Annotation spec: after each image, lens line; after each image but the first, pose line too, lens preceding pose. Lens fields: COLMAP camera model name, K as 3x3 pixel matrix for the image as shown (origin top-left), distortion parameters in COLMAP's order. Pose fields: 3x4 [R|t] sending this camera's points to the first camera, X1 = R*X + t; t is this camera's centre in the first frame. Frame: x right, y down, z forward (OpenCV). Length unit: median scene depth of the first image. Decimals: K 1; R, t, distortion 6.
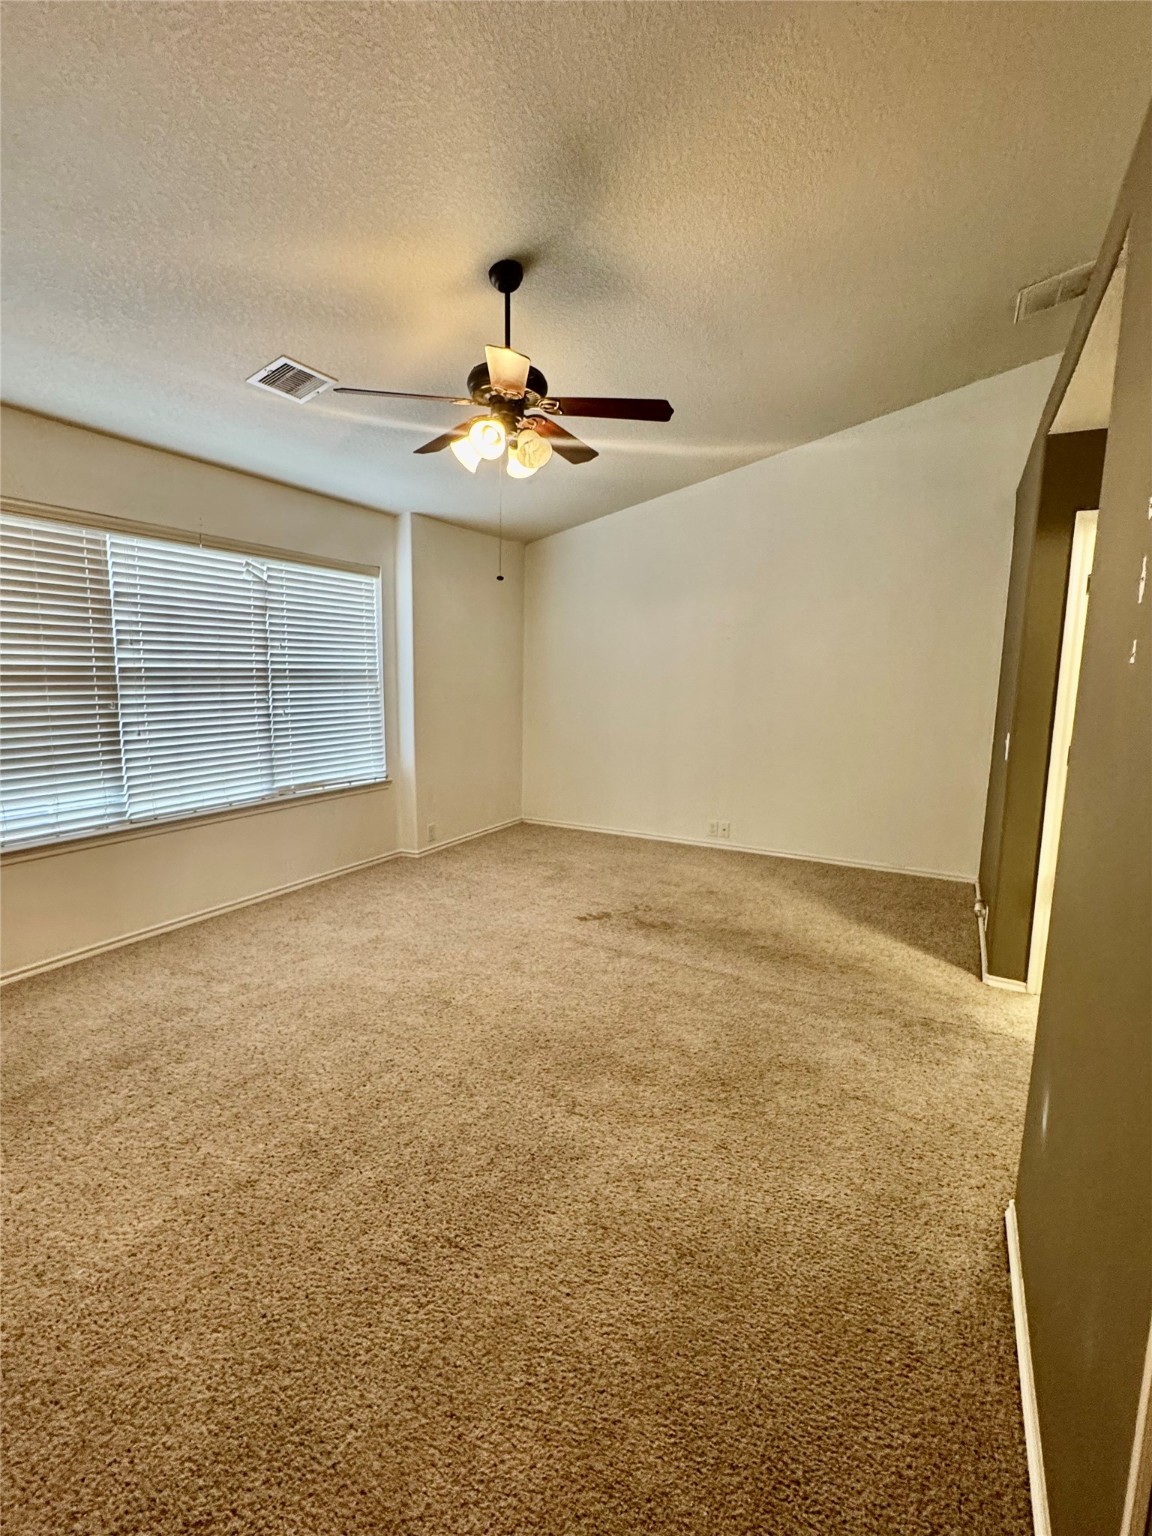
lens RADIAL K [[718.1, 0, 576.4], [0, 718.1, 770.3], [0, 0, 1]] dist [0.001320, 0.000270]
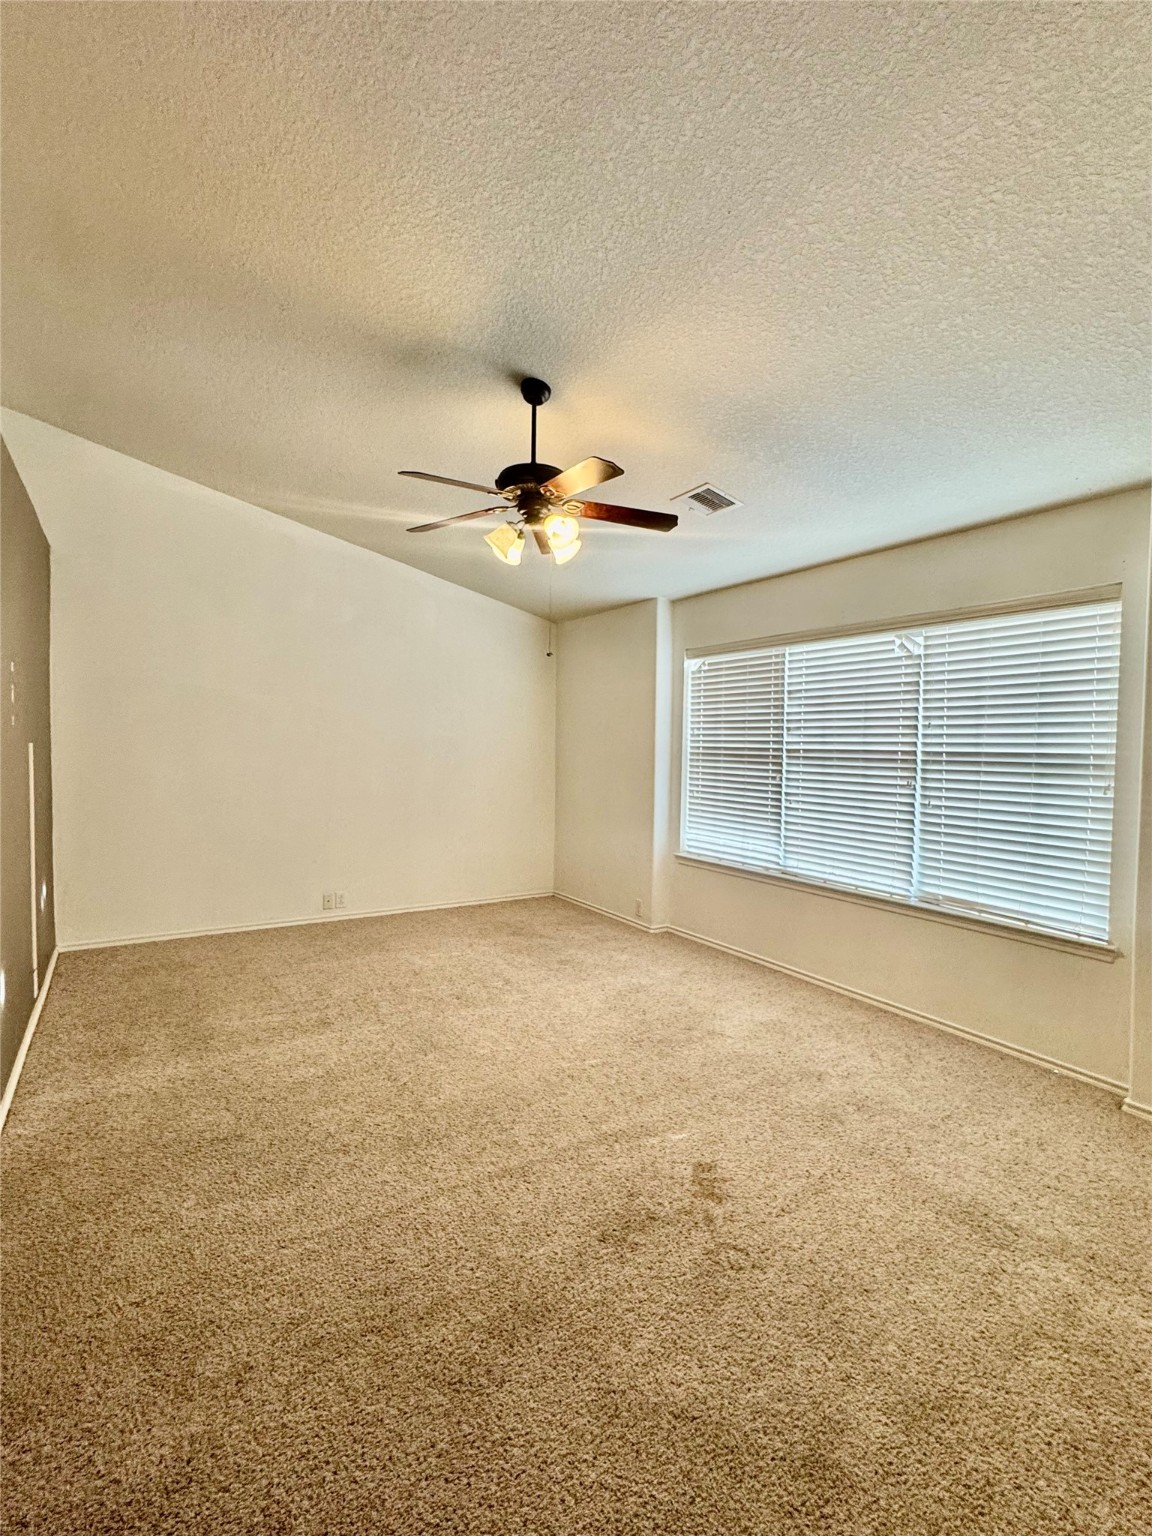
lens RADIAL K [[718.1, 0, 577.3], [0, 718.1, 764.4], [0, 0, 1]] dist [0.001320, 0.000270]
pose [[-0.510423, -0.003693, -0.859916, 0.569277], [-0.149631, 0.985117, 0.084587, -0.147596], [0.846805, 0.171845, -0.503378, 1.169387]]
